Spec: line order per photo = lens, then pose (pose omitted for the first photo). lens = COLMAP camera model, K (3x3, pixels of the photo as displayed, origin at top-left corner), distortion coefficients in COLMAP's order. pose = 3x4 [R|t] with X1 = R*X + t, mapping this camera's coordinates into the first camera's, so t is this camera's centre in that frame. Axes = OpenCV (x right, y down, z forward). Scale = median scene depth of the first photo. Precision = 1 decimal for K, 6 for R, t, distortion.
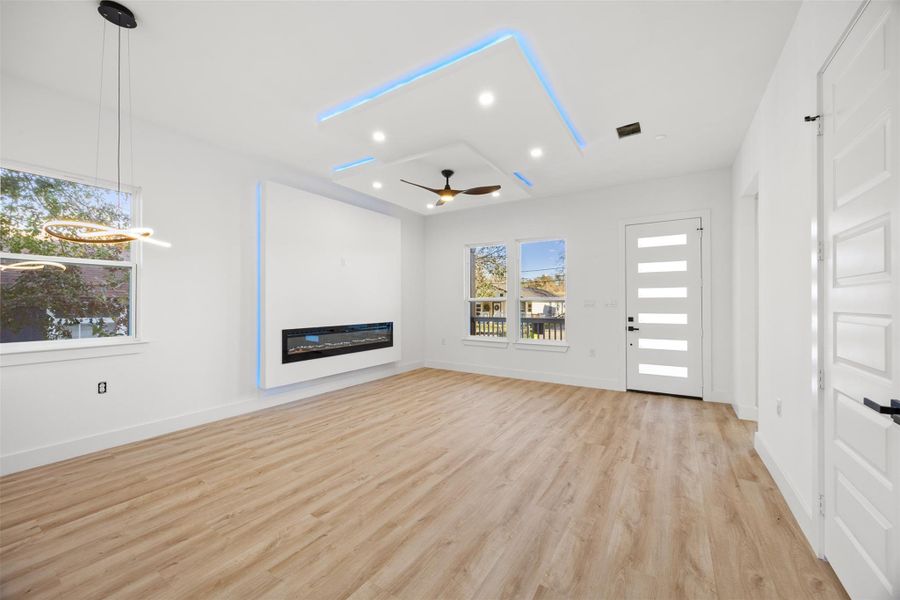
lens RADIAL K [[345.1, 0, 454.8], [0, 345.1, 301.8], [0, 0, 1]] dist [-0.000608, -0.000237]
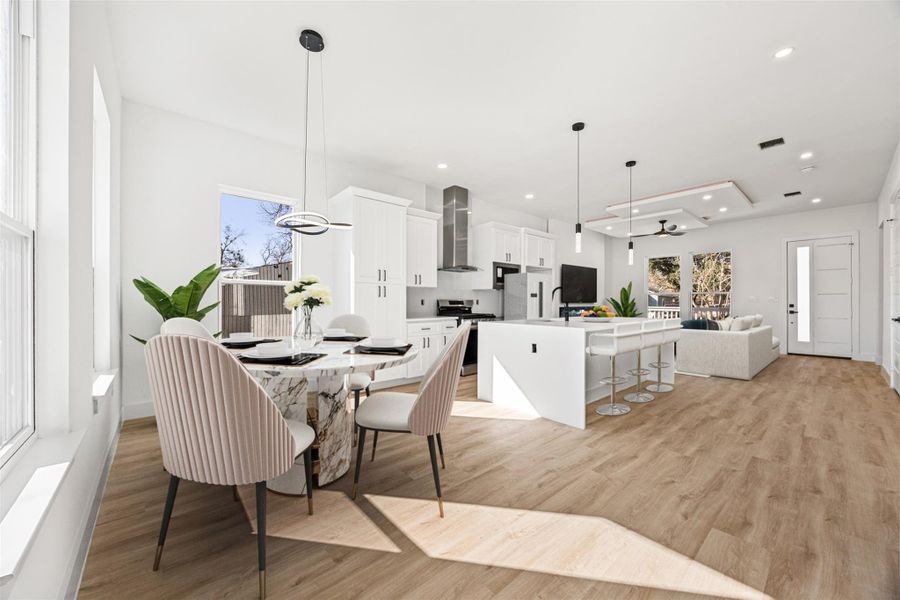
lens RADIAL K [[381.3, 0, 405.7], [0, 381.3, 304.2], [0, 0, 1]] dist [-0.001668, -0.000579]
pose [[0.961398, -0.009739, -0.274990, -0.711673], [0.011971, 0.999908, 0.006438, 0.015492], [0.274902, -0.009481, 0.961425, -1.157627]]
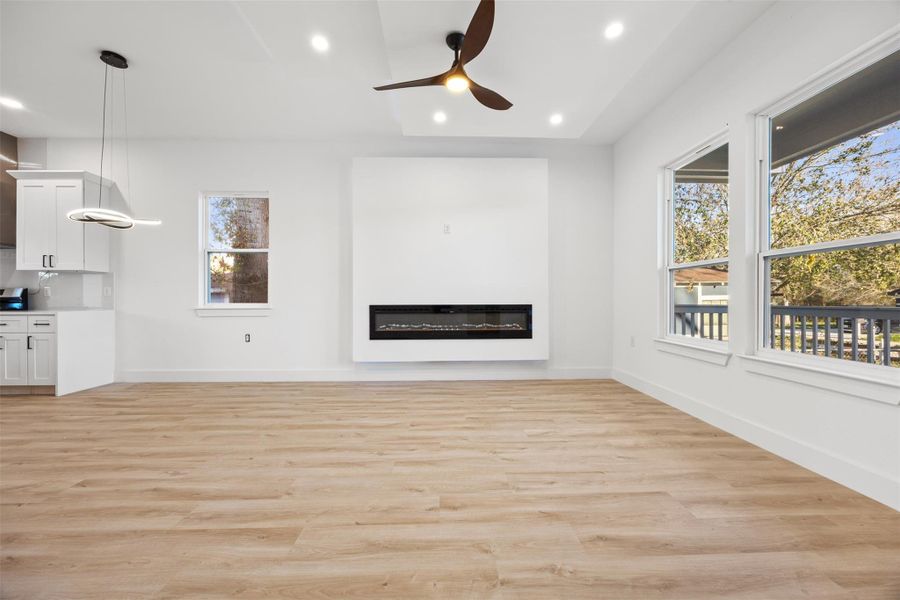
lens RADIAL K [[345.1, 0, 454.8], [0, 345.1, 301.8], [0, 0, 1]] dist [-0.000608, -0.000237]
pose [[0.561916, 0.005955, -0.827173, 0.445793], [0.004845, 0.999933, 0.010490, 0.061232], [0.827180, -0.009902, 0.561849, 0.636284]]
